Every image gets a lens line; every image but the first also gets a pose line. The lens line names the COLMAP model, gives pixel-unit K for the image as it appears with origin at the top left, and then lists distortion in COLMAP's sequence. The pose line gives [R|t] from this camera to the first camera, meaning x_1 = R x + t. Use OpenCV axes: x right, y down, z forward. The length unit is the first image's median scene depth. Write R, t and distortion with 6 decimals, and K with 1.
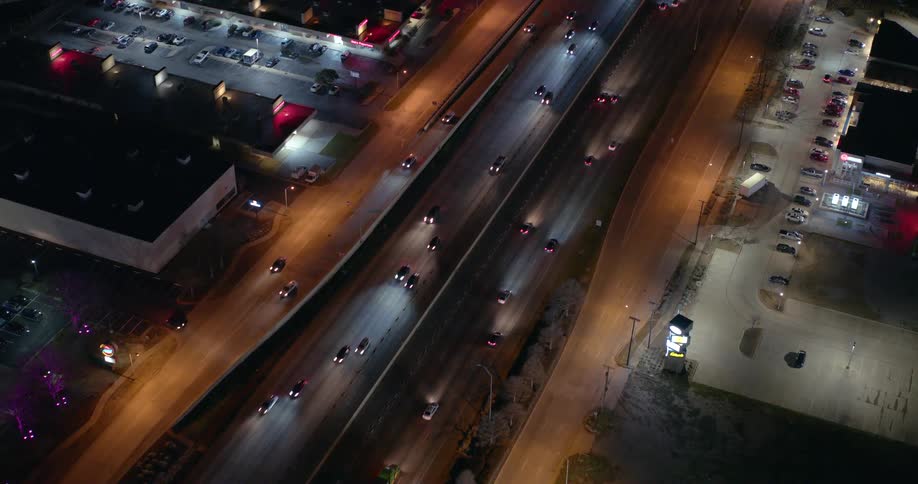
lens RADIAL K [[1218.1, 0, 459.0], [0, 1218.1, 242.0], [0, 0, 1]] dist [-0.034472, -0.094446]
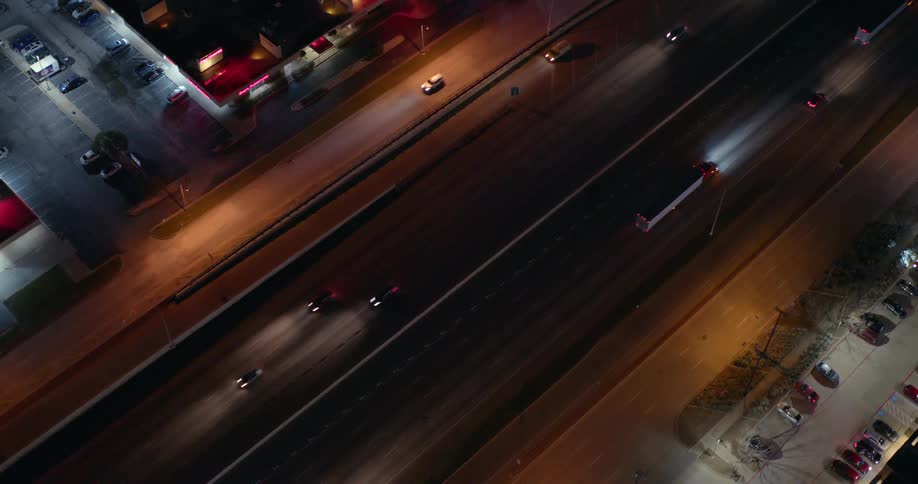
lens RADIAL K [[1218.1, 0, 459.0], [0, 1218.1, 242.0], [0, 0, 1]] dist [-0.034472, -0.094446]
pose [[0.922594, 0.307293, -0.233218, 0.226516], [-0.230682, 0.924013, 0.304937, -0.317367], [0.309201, -0.227534, 0.923376, 0.419193]]
